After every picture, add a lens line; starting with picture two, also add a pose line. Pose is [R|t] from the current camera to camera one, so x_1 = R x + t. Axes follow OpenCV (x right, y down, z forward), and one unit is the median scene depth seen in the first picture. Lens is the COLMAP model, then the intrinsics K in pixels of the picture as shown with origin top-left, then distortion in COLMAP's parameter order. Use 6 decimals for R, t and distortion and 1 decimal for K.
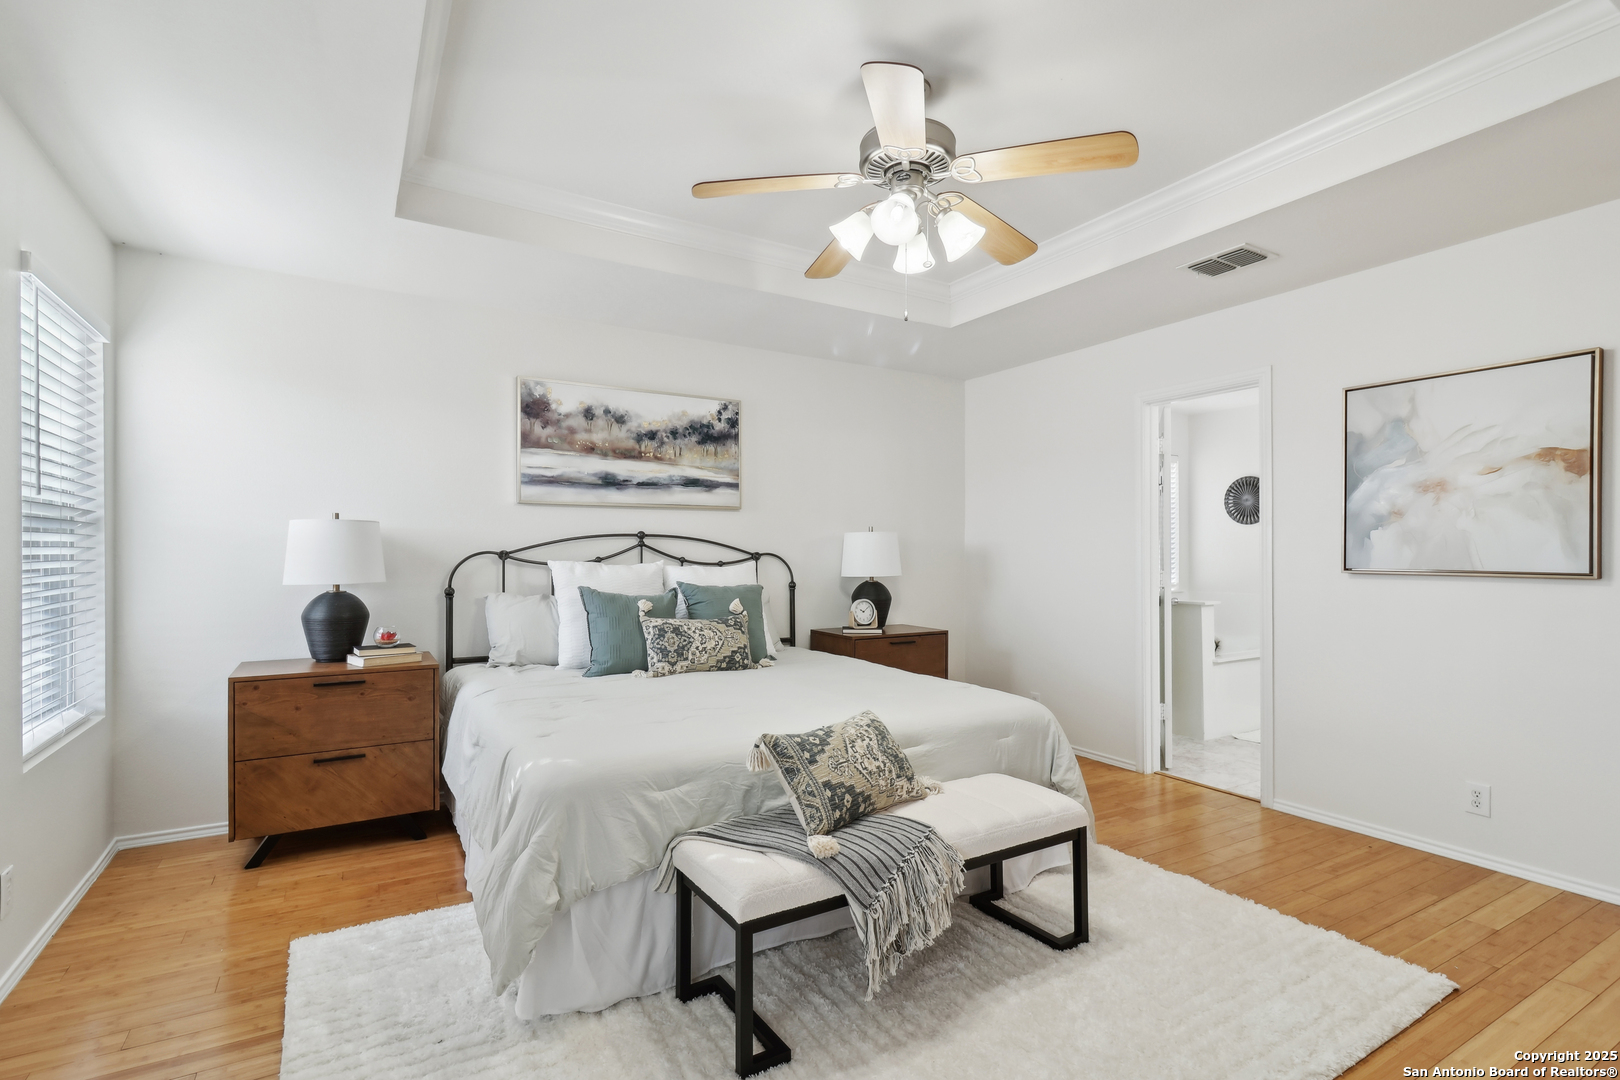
lens RADIAL K [[768.4, 0, 810.4], [0, 768.4, 544.5], [0, 0, 1]] dist [0.002826, -0.002473]
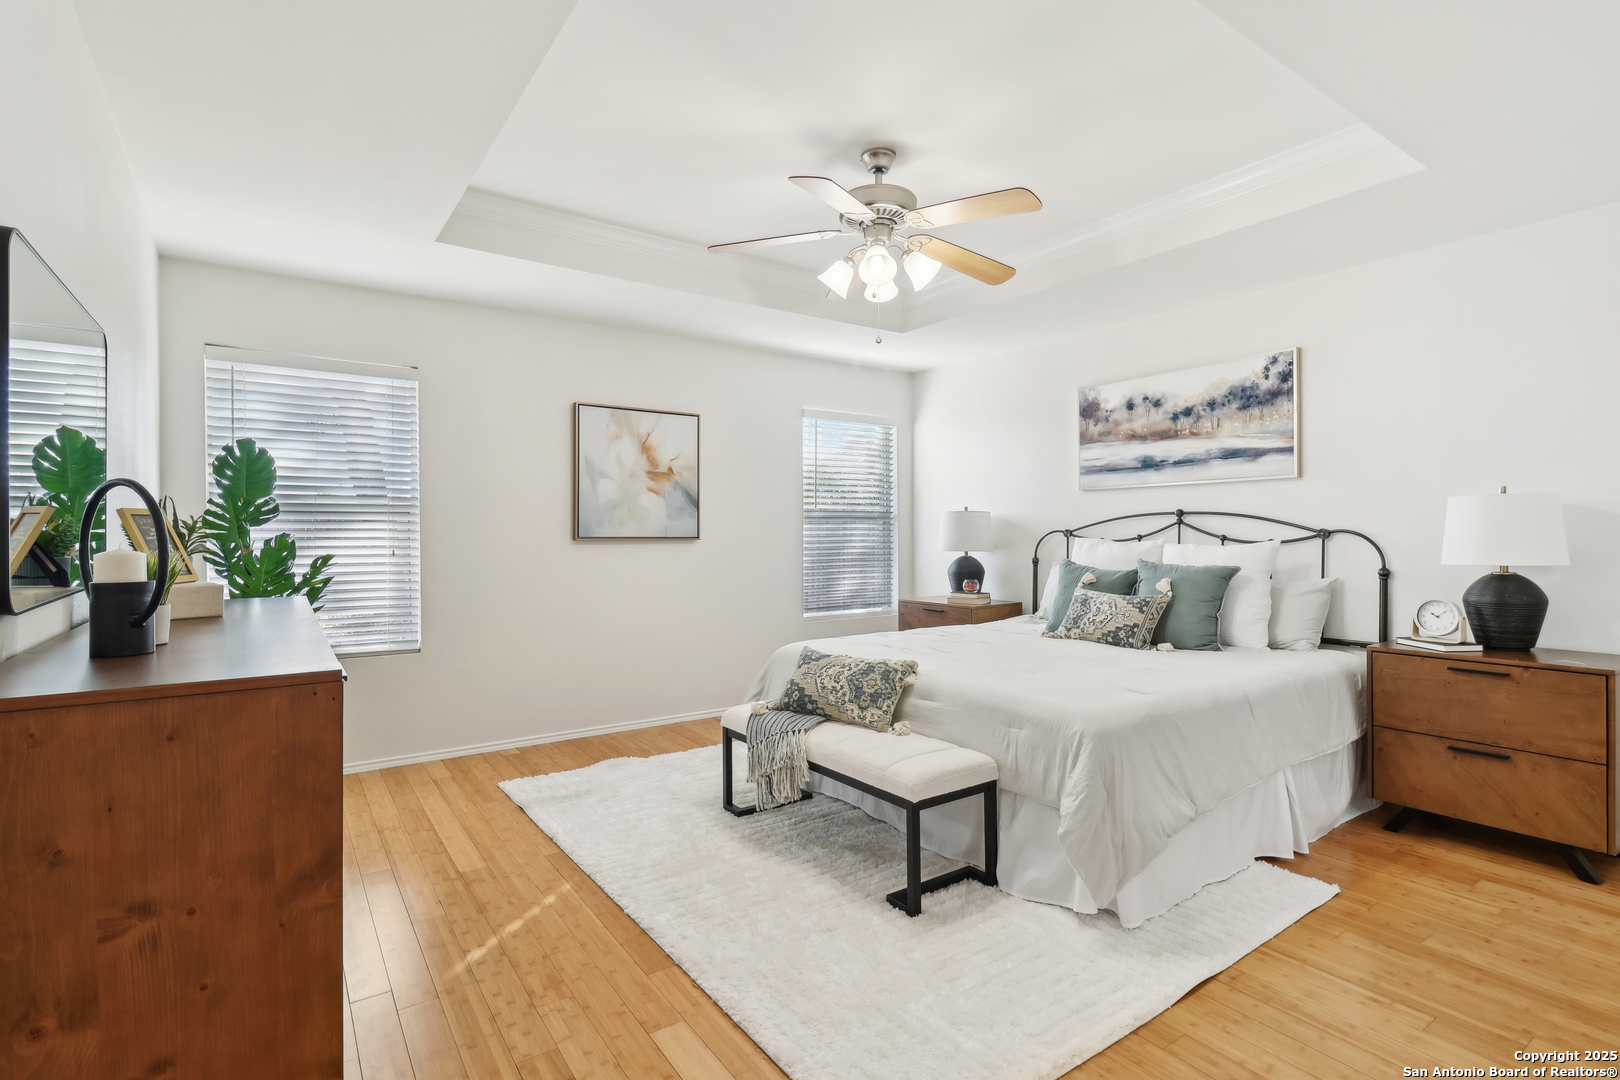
lens RADIAL K [[768.4, 0, 815.5], [0, 768.4, 538.2], [0, 0, 1]] dist [0.002826, -0.002473]
pose [[0.079982, 0.005725, -0.996780, 0.751146], [0.014180, 0.999876, 0.006881, 0.007051], [0.996695, -0.014685, 0.079891, 0.445233]]
